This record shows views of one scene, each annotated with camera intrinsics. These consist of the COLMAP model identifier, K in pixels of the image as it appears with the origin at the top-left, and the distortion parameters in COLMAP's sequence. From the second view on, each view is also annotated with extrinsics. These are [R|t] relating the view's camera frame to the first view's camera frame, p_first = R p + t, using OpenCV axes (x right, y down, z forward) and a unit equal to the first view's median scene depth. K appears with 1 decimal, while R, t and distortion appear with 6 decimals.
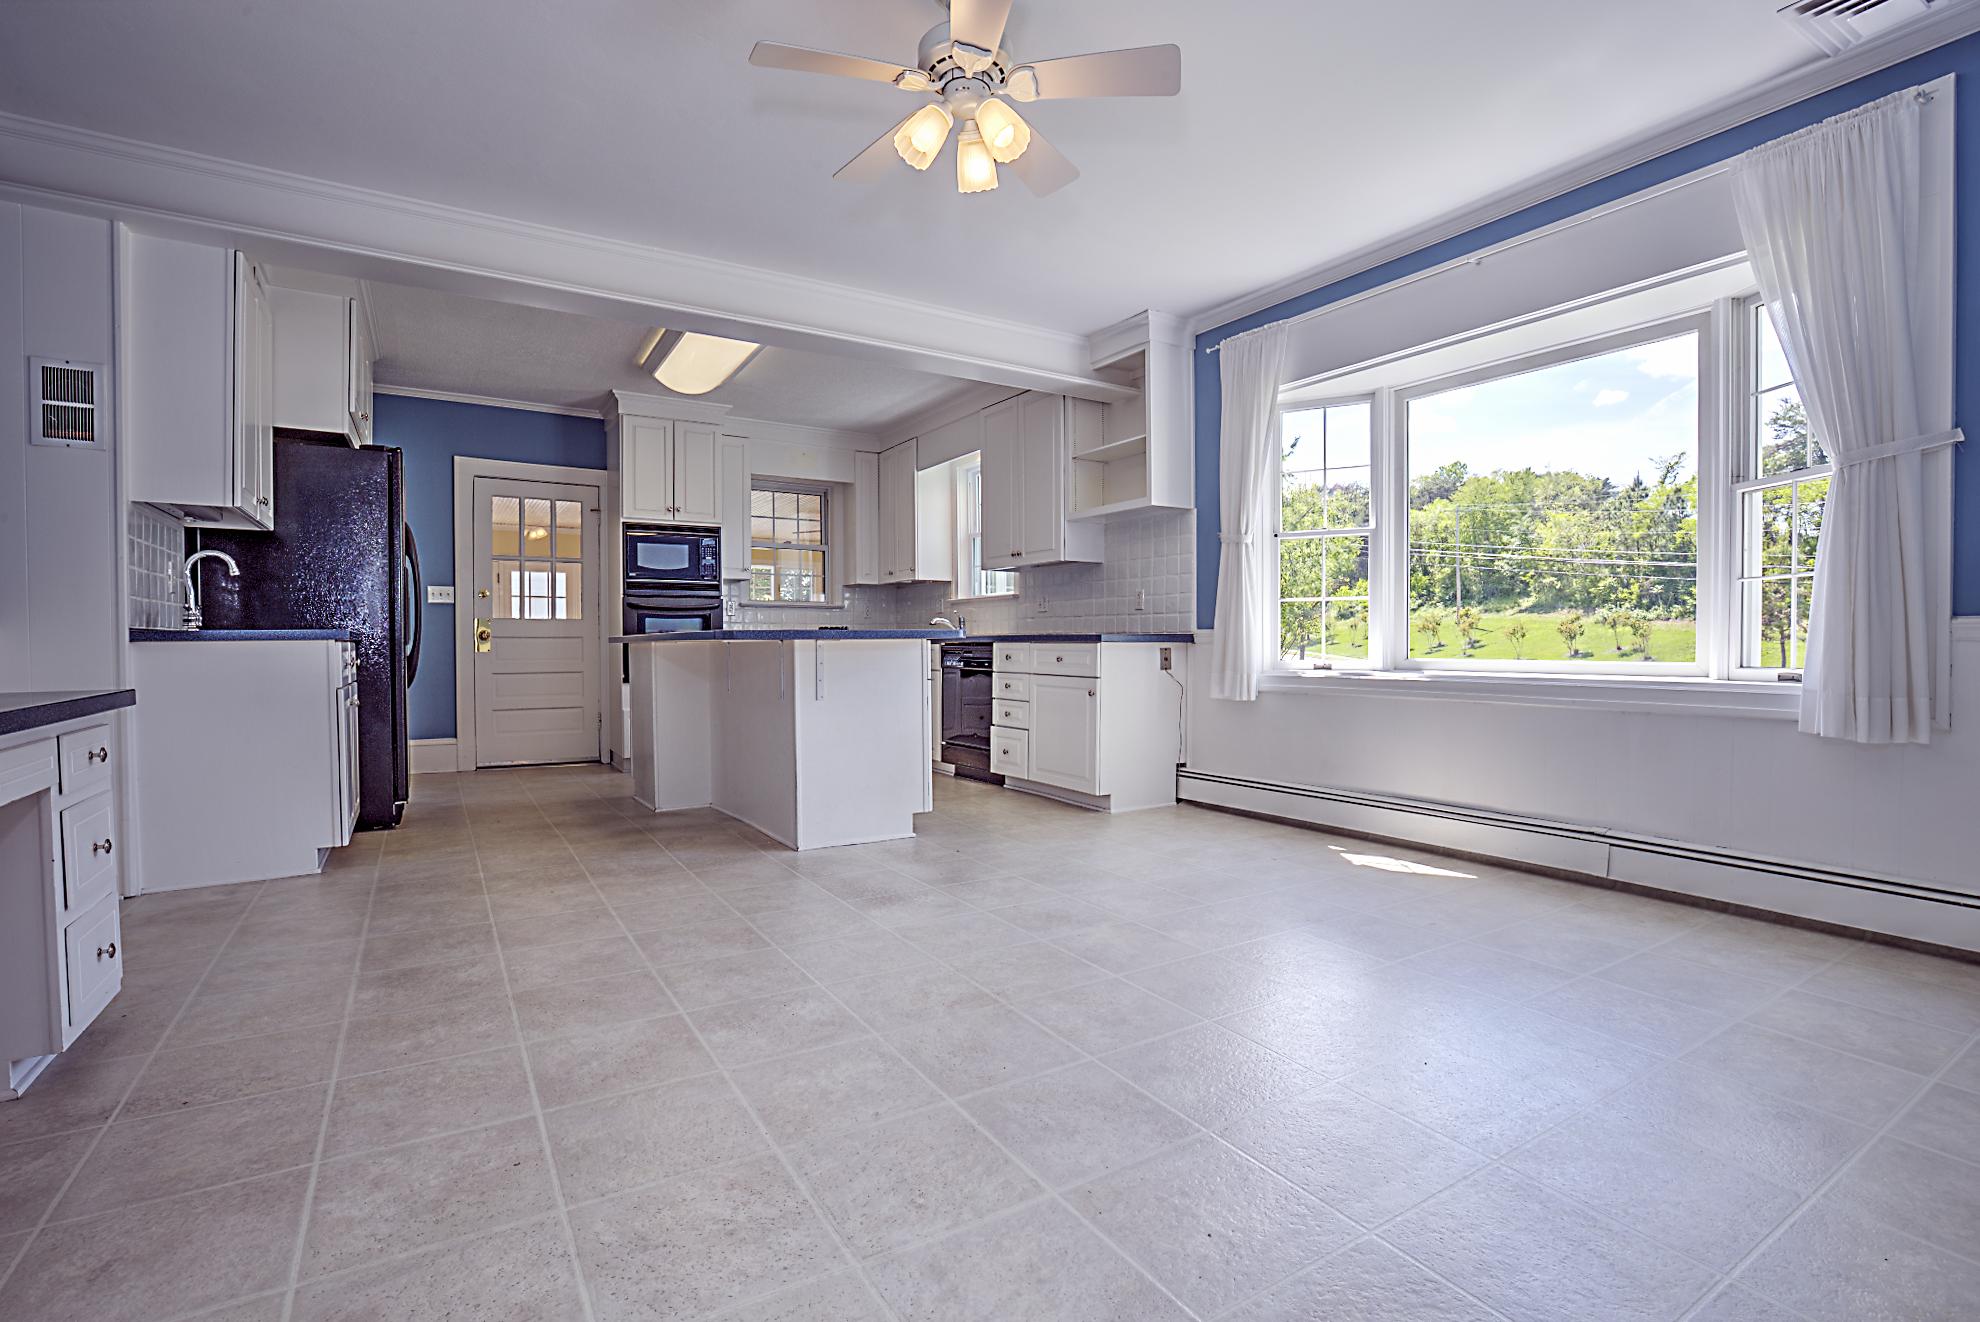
lens RADIAL K [[913.9, 0, 977.8], [0, 913.9, 655.6], [0, 0, 1]] dist [-0.030109, 0.000126]
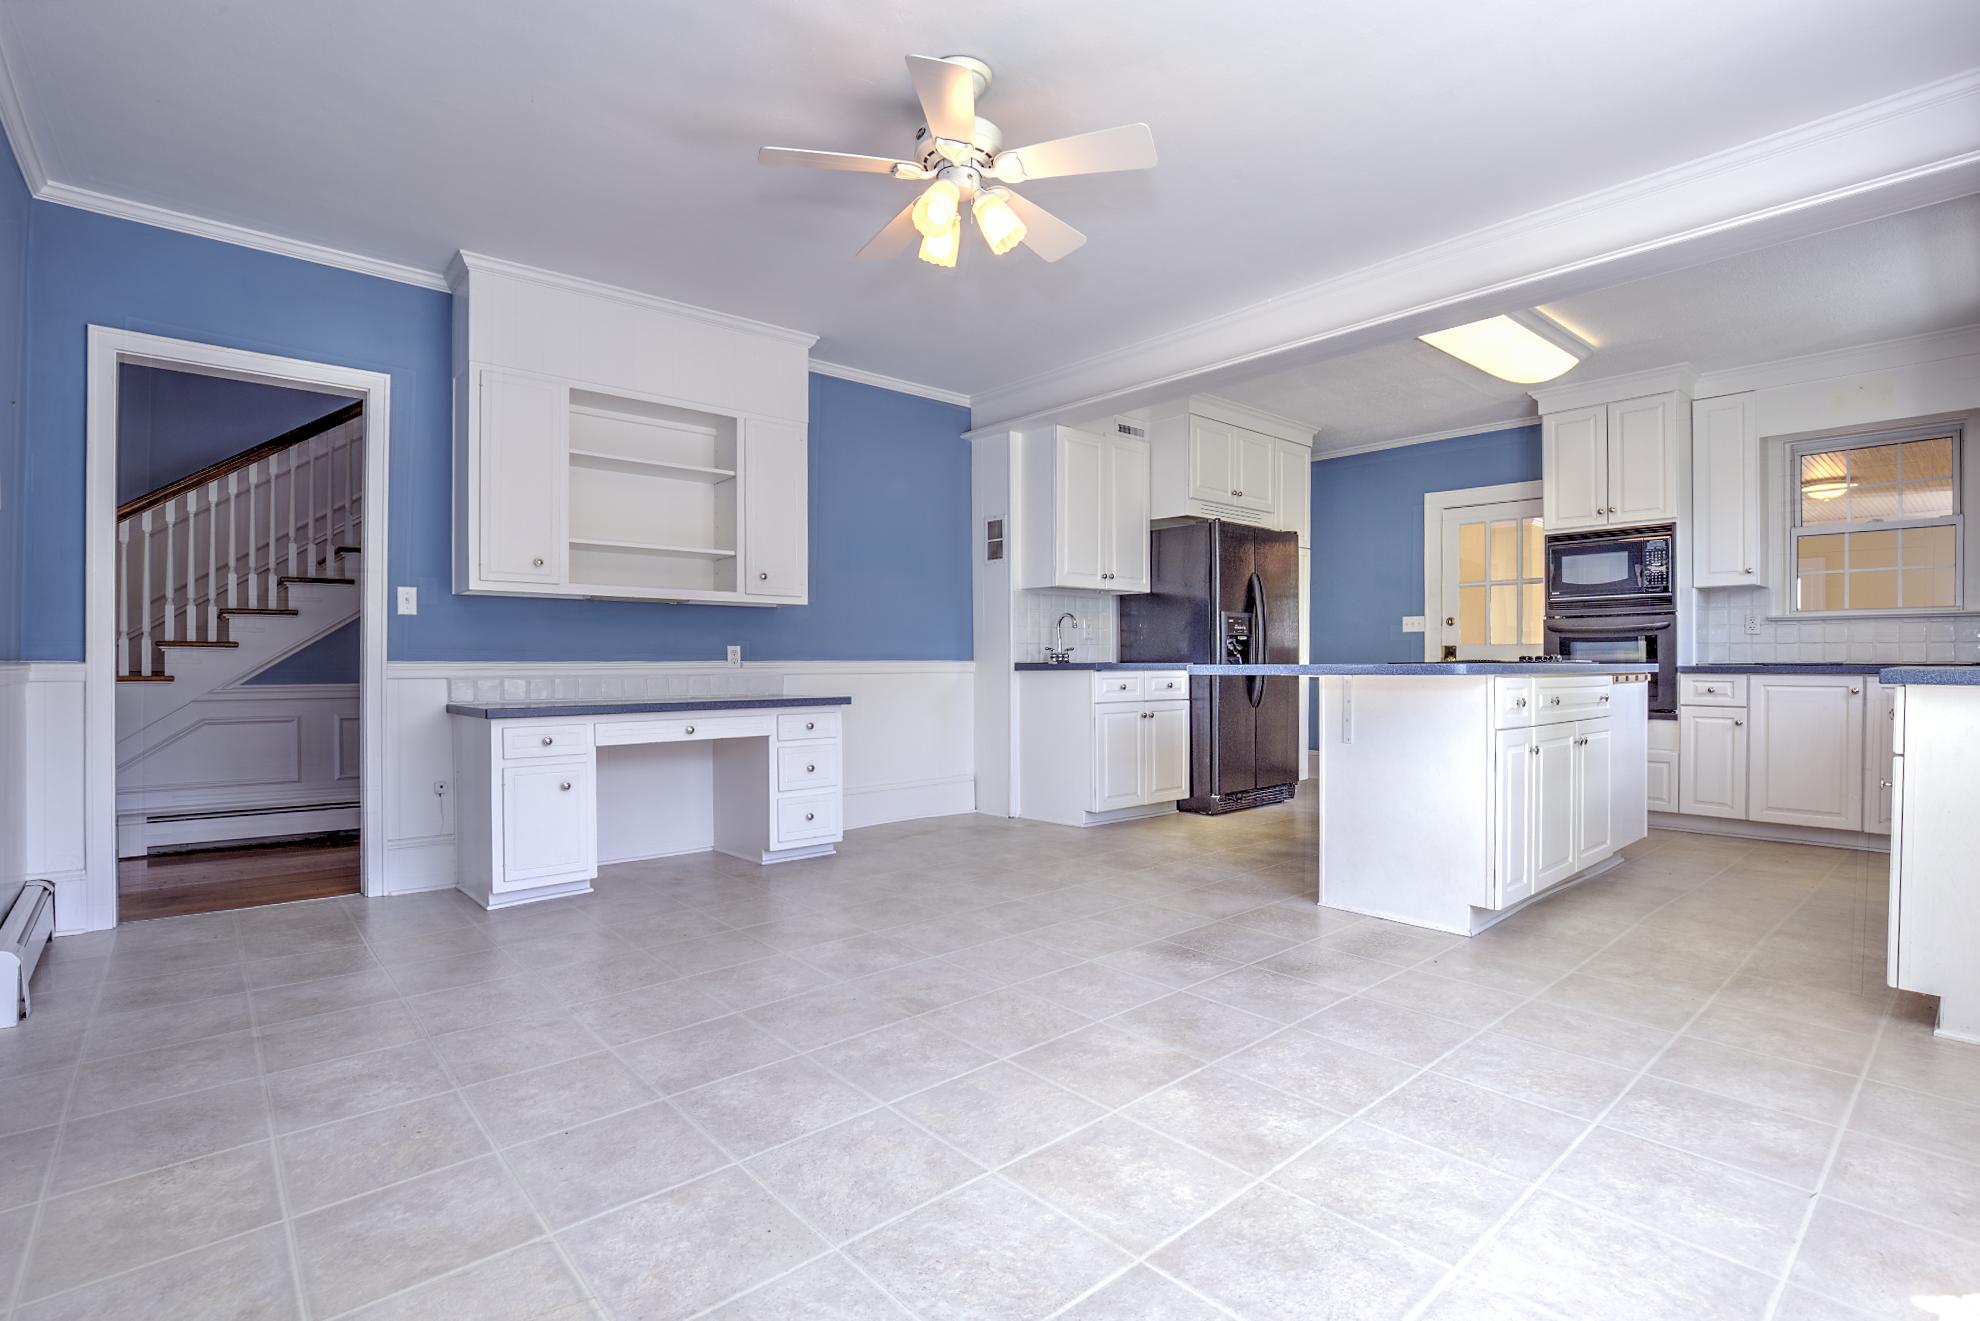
lens RADIAL K [[913.9, 0, 979.9], [0, 913.9, 666.8], [0, 0, 1]] dist [-0.030109, 0.000126]
pose [[0.171667, 0.004960, -0.985143, 0.781485], [-0.013613, 0.999904, 0.002663, -0.026943], [0.985061, 0.012954, 0.171718, 0.623503]]
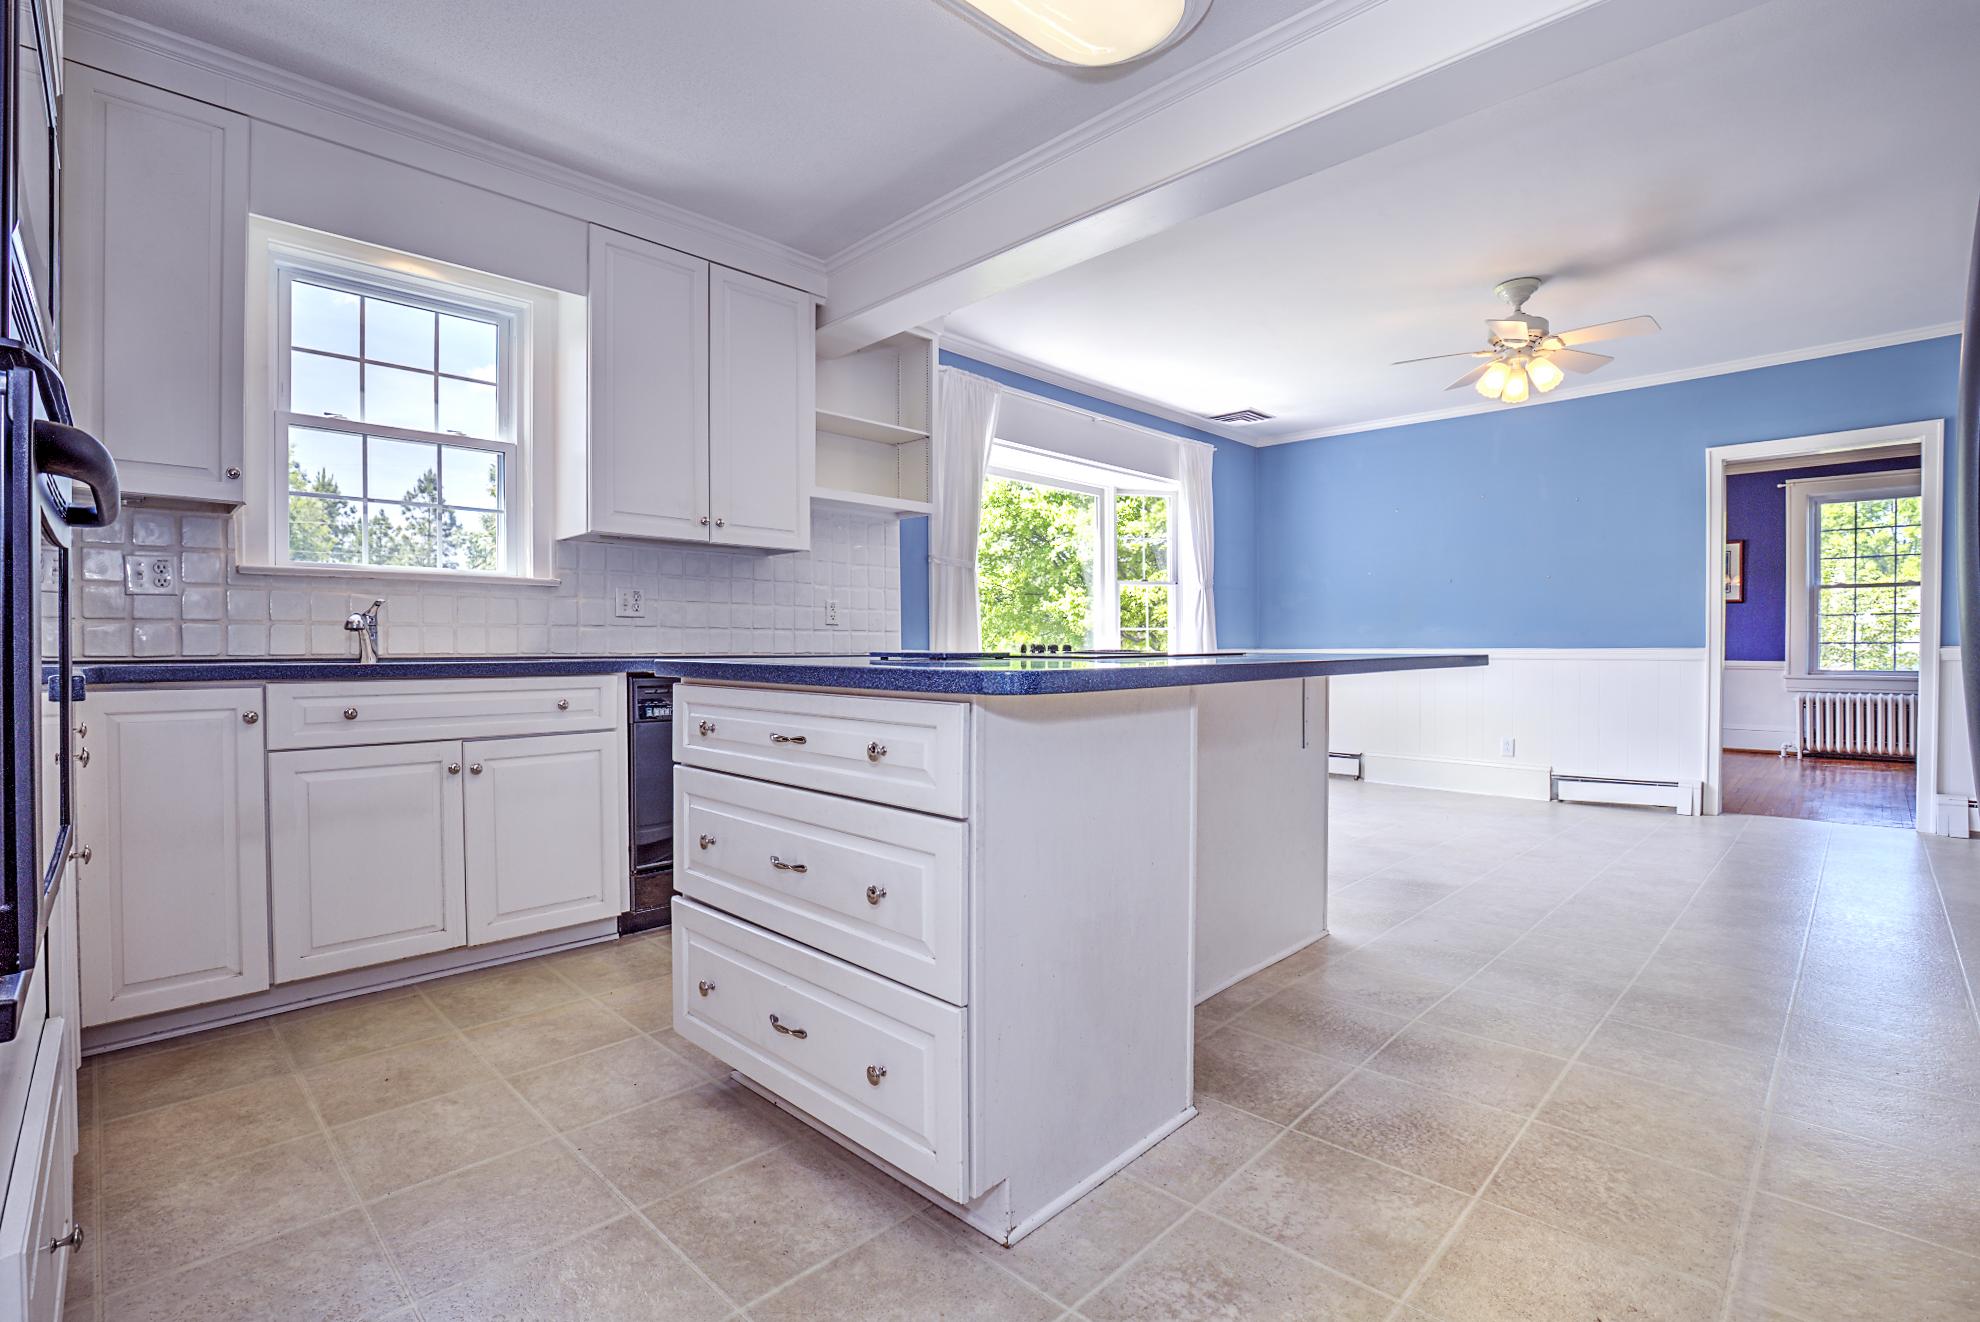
lens RADIAL K [[913.9, 0, 987.0], [0, 913.9, 657.0], [0, 0, 1]] dist [-0.030109, 0.000126]
pose [[-0.235345, -0.011478, 0.971844, -1.092045], [0.014157, 0.999784, 0.015236, -0.055129], [-0.971809, 0.017344, -0.235132, 1.793173]]
